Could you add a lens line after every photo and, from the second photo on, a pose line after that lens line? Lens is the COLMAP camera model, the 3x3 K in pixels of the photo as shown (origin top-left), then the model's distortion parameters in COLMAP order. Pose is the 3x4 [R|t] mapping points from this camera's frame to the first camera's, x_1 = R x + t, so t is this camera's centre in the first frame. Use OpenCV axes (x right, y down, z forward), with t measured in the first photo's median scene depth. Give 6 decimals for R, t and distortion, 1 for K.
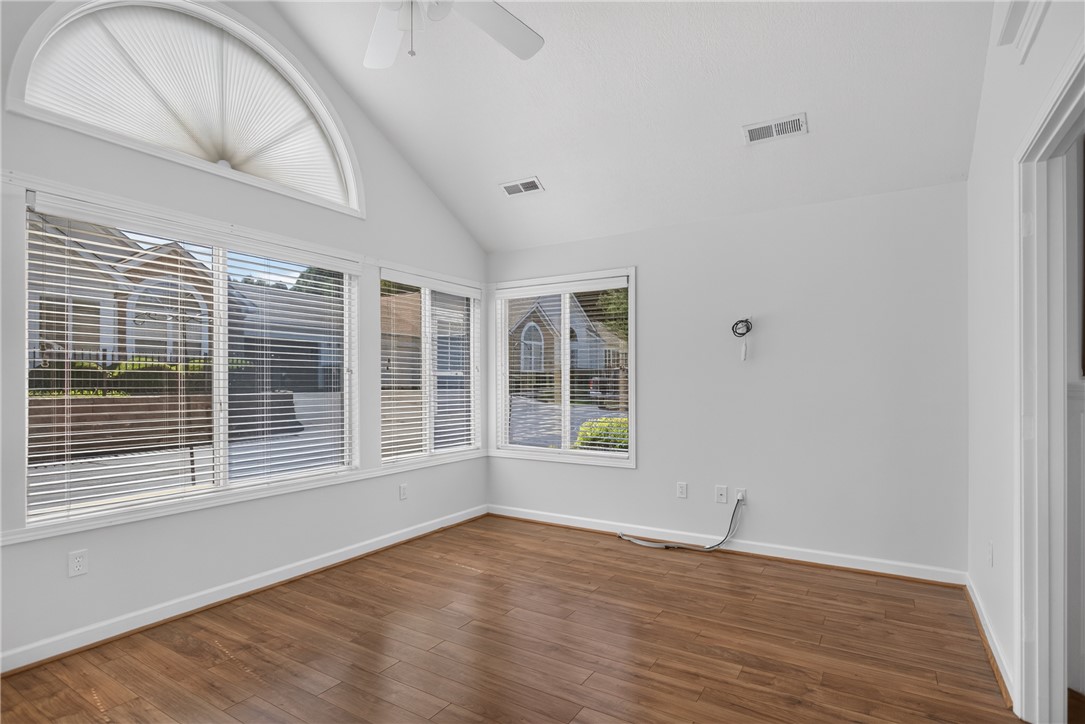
lens RADIAL K [[545.3, 0, 544.5], [0, 545.3, 378.8], [0, 0, 1]] dist [-0.006980, 0.002220]
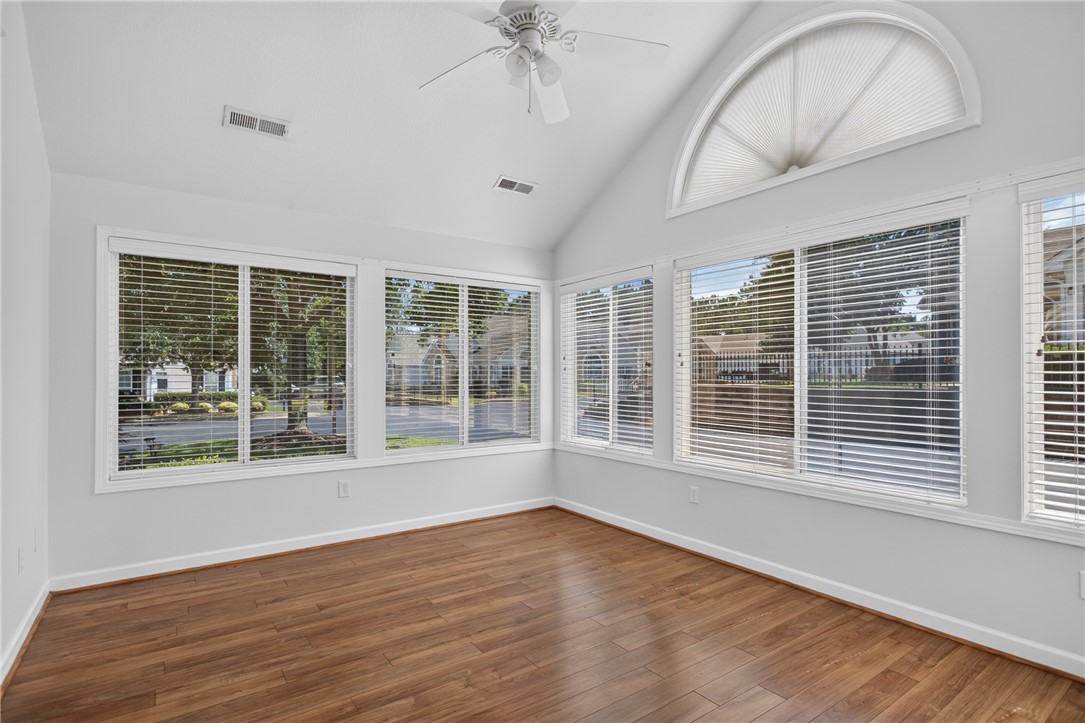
lens RADIAL K [[545.3, 0, 543.0], [0, 545.3, 370.7], [0, 0, 1]] dist [-0.006980, 0.002220]
pose [[-0.387837, -0.003790, -0.921720, 0.479822], [0.010360, 0.999910, -0.008470, -0.001265], [0.921670, -0.012834, -0.387763, 0.810579]]
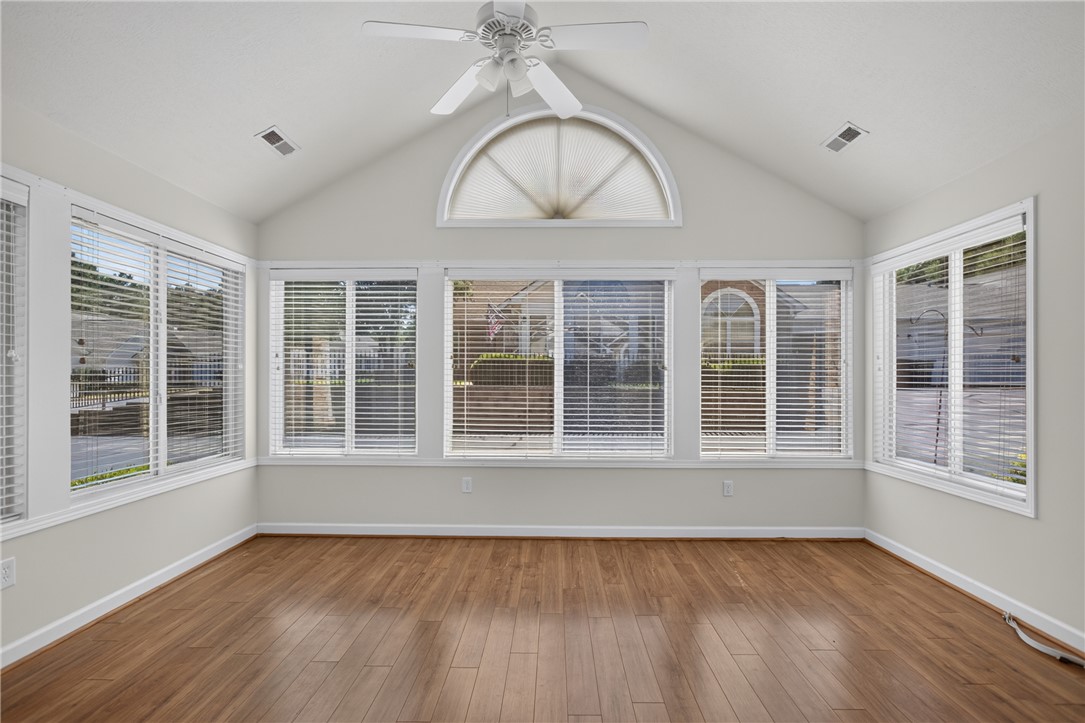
lens RADIAL K [[545.3, 0, 546.5], [0, 545.3, 371.5], [0, 0, 1]] dist [-0.006980, 0.002220]
pose [[0.514770, -0.004090, -0.857318, 0.476920], [0.002711, 0.999991, -0.003143, -0.004764], [0.857324, -0.000706, 0.514777, 0.230654]]
